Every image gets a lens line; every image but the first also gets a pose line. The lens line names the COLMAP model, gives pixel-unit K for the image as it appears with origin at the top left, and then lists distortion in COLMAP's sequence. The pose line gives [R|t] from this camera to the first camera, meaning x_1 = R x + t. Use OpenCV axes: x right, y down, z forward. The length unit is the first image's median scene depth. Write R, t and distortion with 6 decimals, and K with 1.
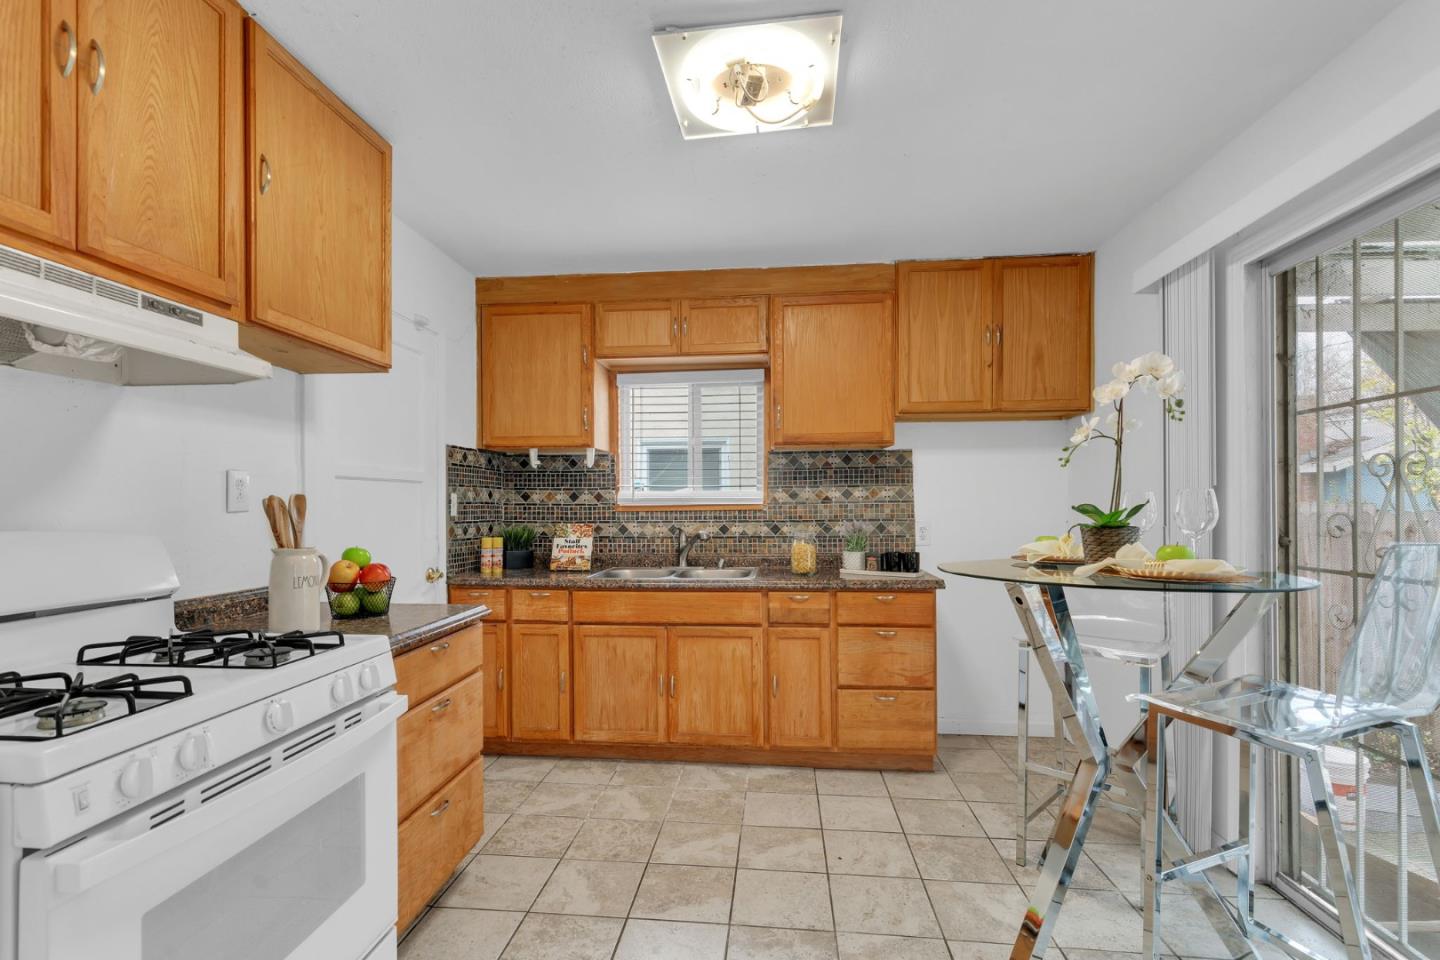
lens RADIAL K [[674.8, 0, 698.1], [0, 674.8, 496.6], [0, 0, 1]] dist [0.001551, 0.000773]
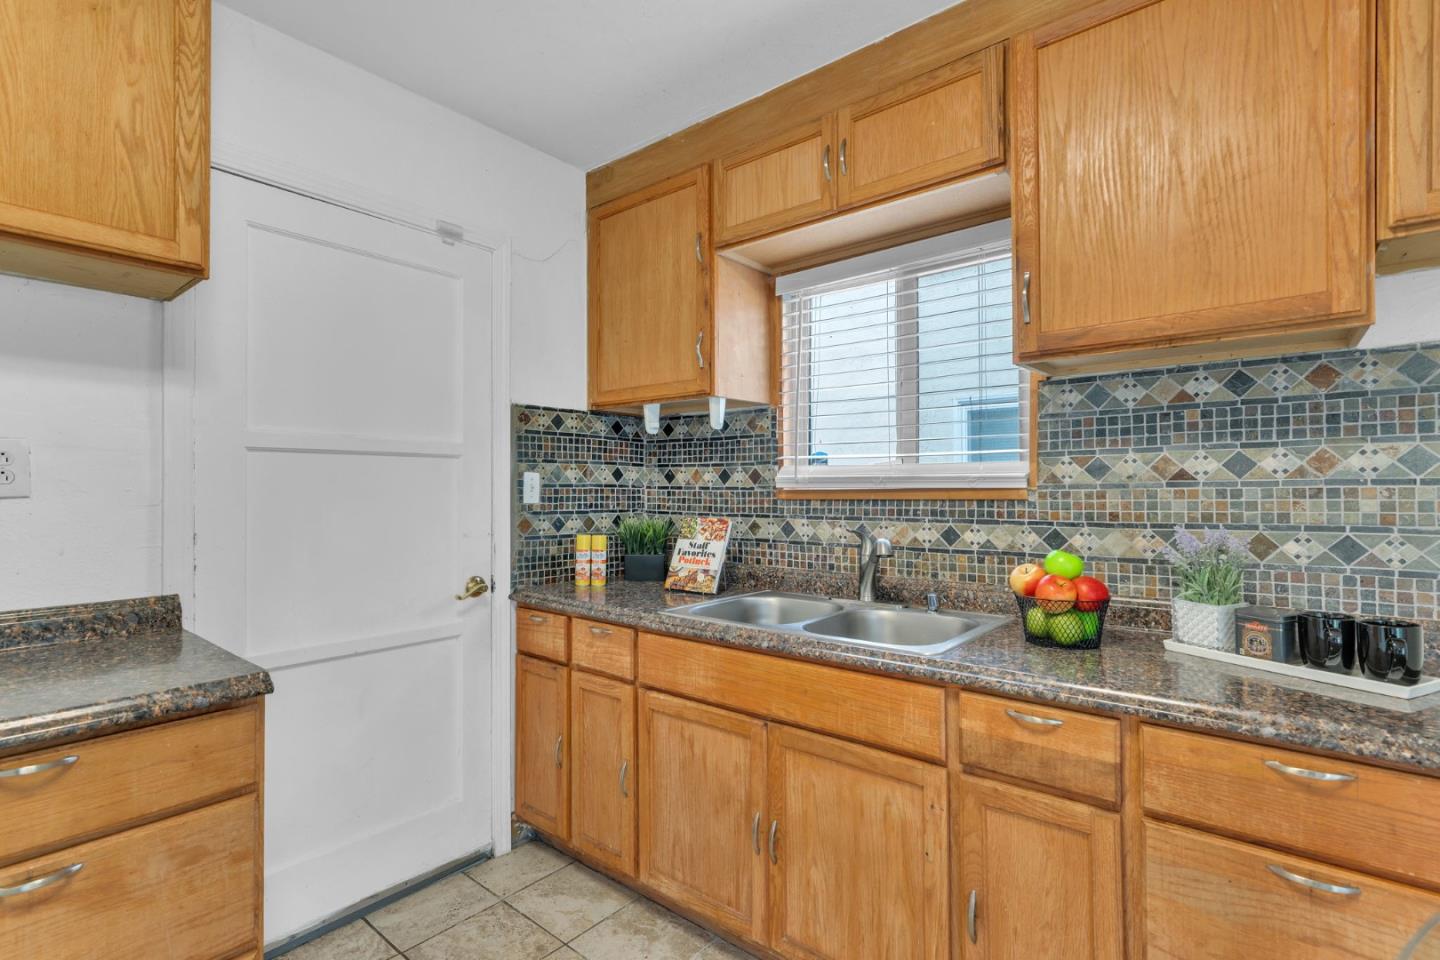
lens RADIAL K [[674.8, 0, 720.6], [0, 674.8, 479.5], [0, 0, 1]] dist [0.001551, 0.000773]
pose [[0.834485, -0.004808, -0.551009, 0.190185], [0.005489, 0.999985, -0.000413, 0.004179], [0.551003, -0.002680, 0.834499, 0.489114]]
